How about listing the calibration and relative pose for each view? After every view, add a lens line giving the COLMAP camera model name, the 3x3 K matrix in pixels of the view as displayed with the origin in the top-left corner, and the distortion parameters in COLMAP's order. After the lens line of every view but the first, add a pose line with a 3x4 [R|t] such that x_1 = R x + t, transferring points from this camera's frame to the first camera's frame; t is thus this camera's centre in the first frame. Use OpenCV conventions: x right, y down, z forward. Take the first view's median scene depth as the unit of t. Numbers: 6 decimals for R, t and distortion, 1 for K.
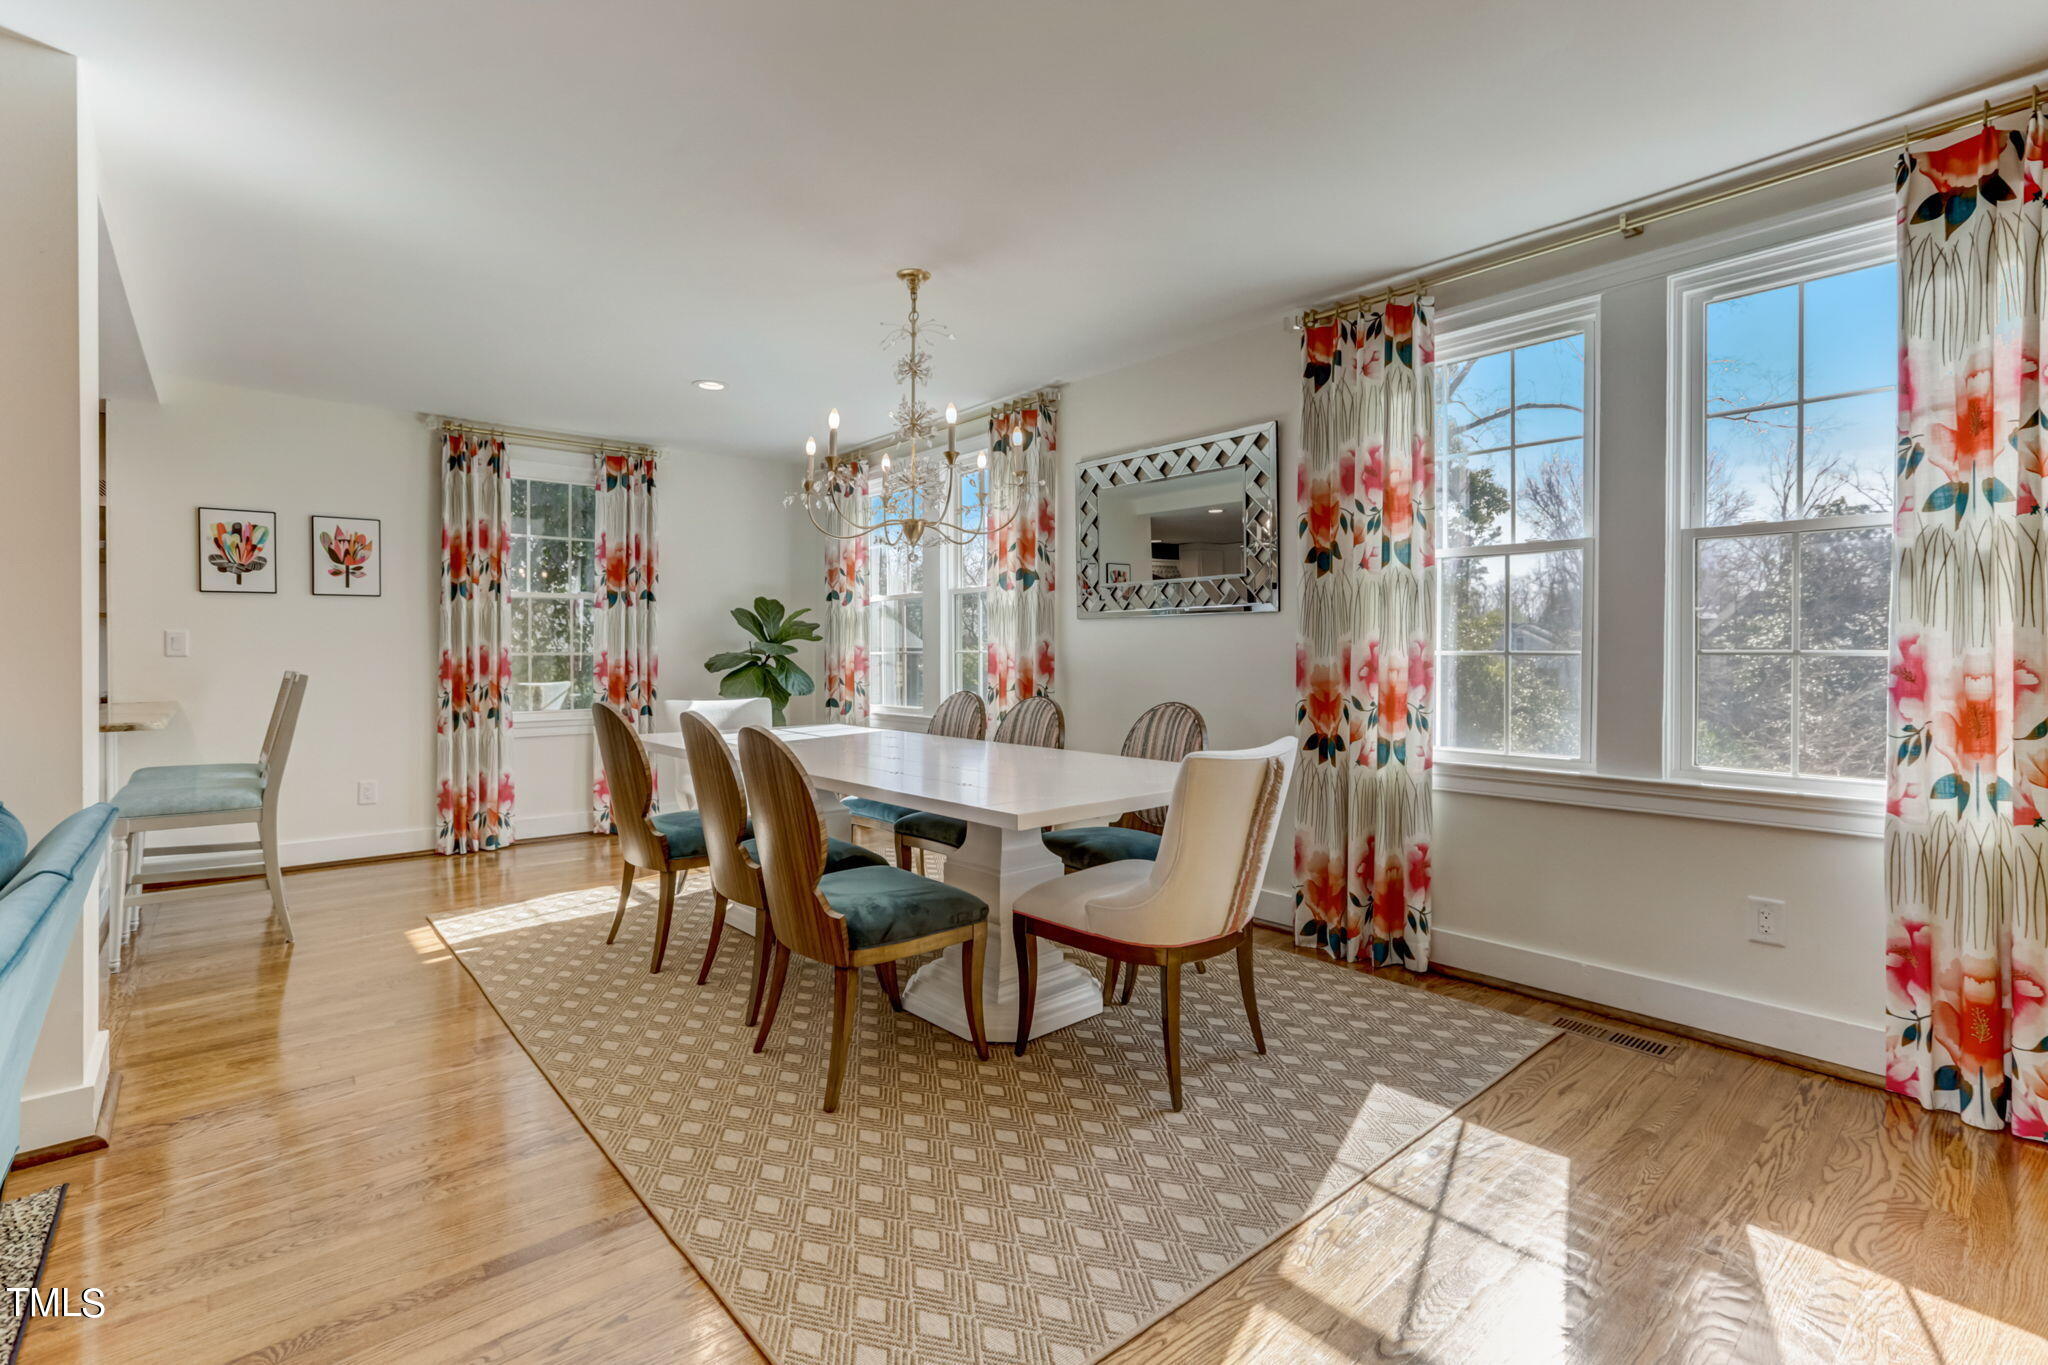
lens RADIAL K [[938.1, 0, 1023.5], [0, 938.1, 657.9], [0, 0, 1]] dist [-0.022708, 0.015951]
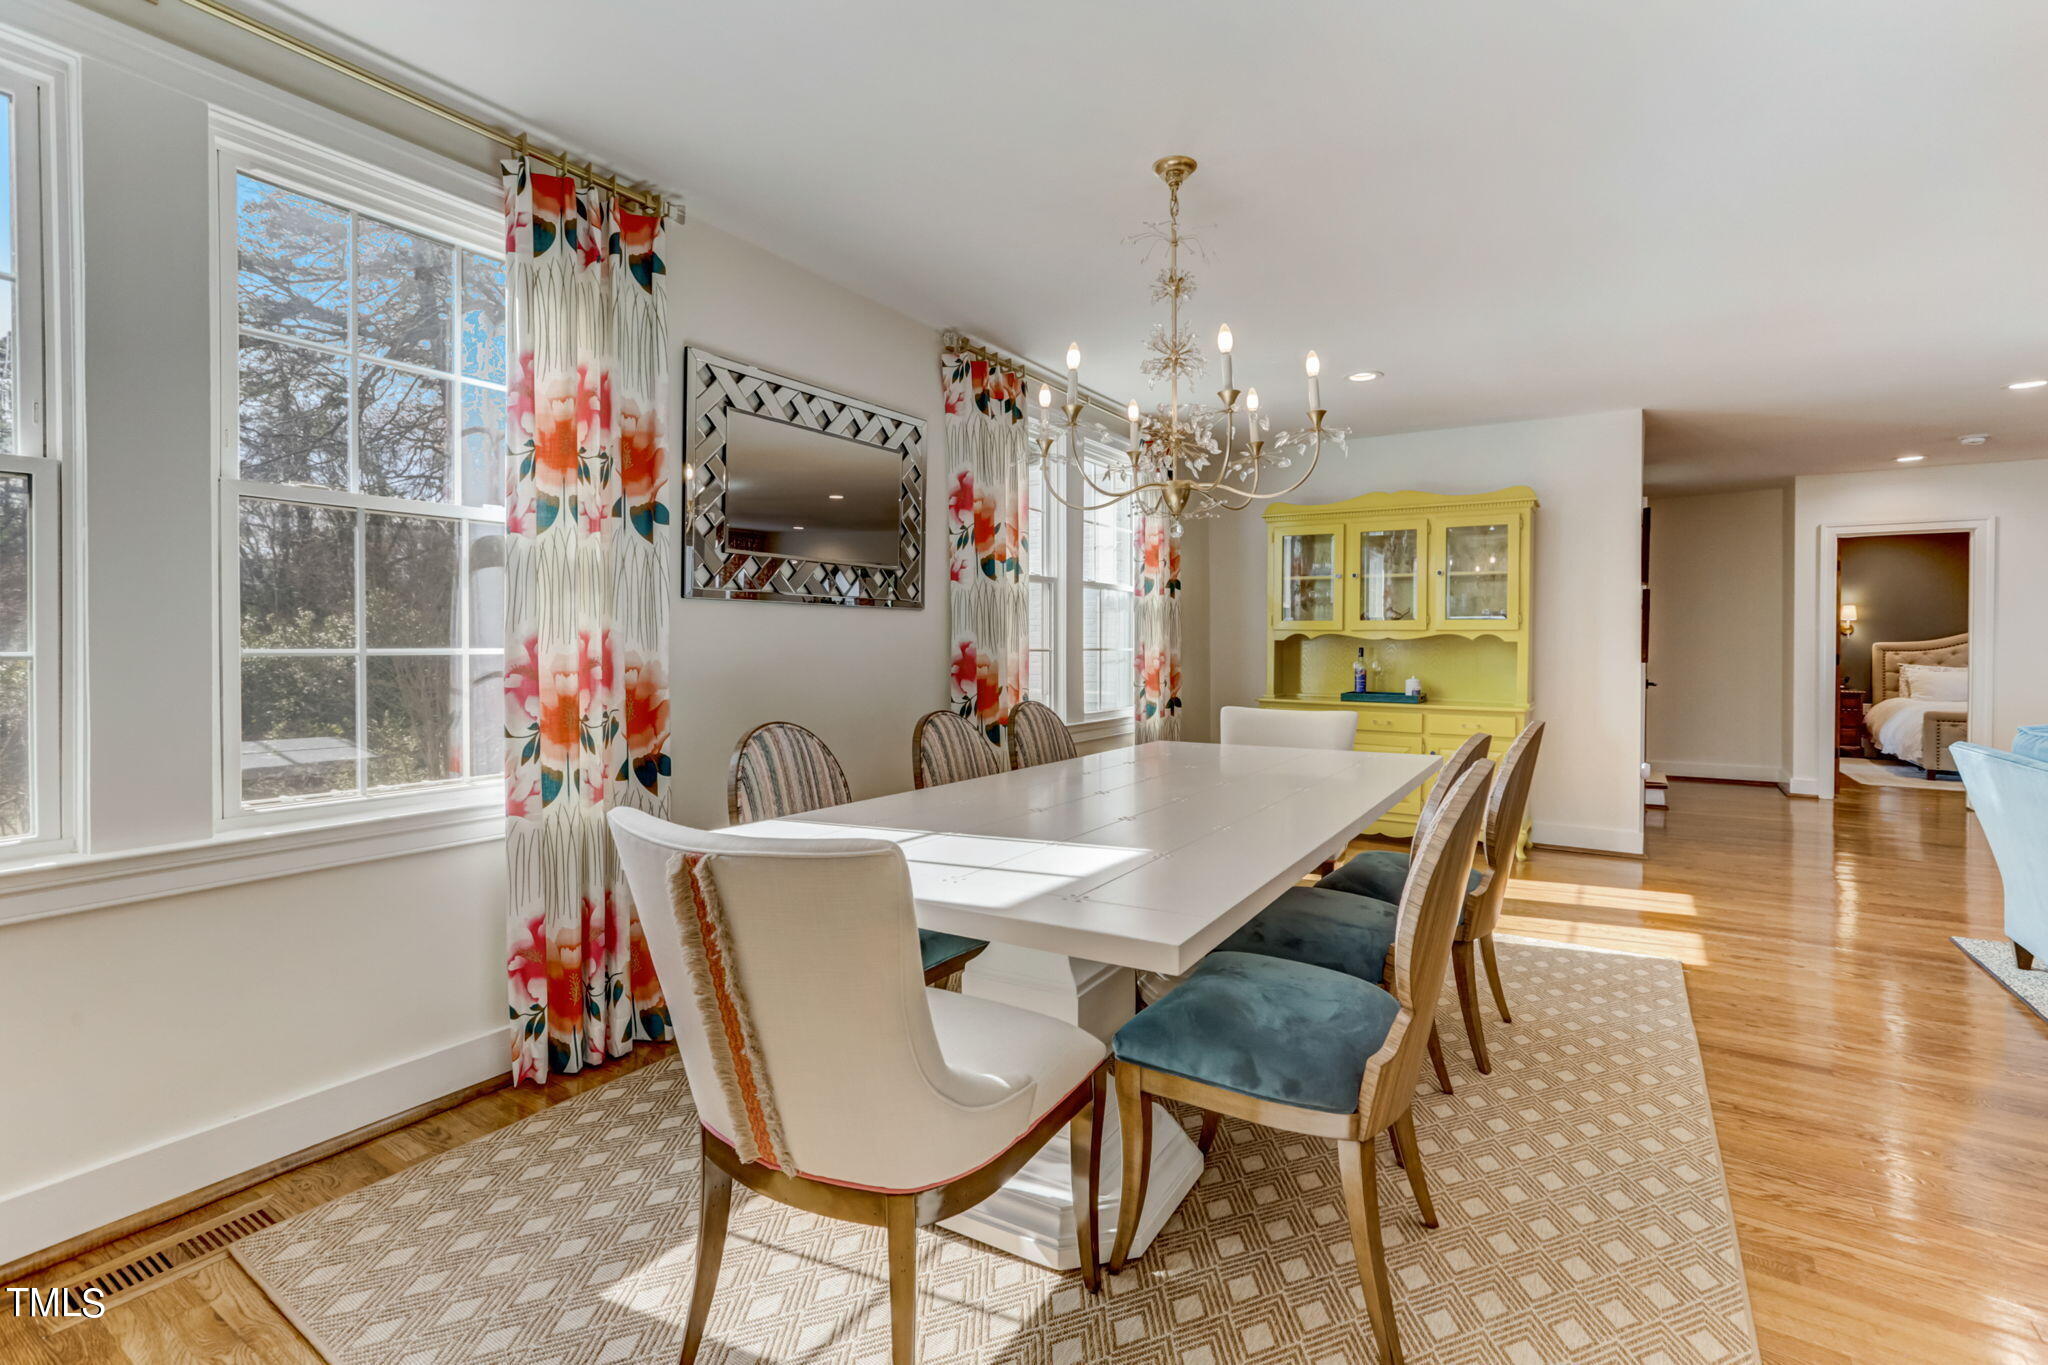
lens RADIAL K [[938.1, 0, 1023.5], [0, 938.1, 657.9], [0, 0, 1]] dist [-0.022708, 0.015951]
pose [[-0.275091, -0.011870, 0.961345, -0.835671], [0.010138, 0.999832, 0.015246, -0.014226], [-0.961365, 0.013940, -0.274925, 1.343990]]
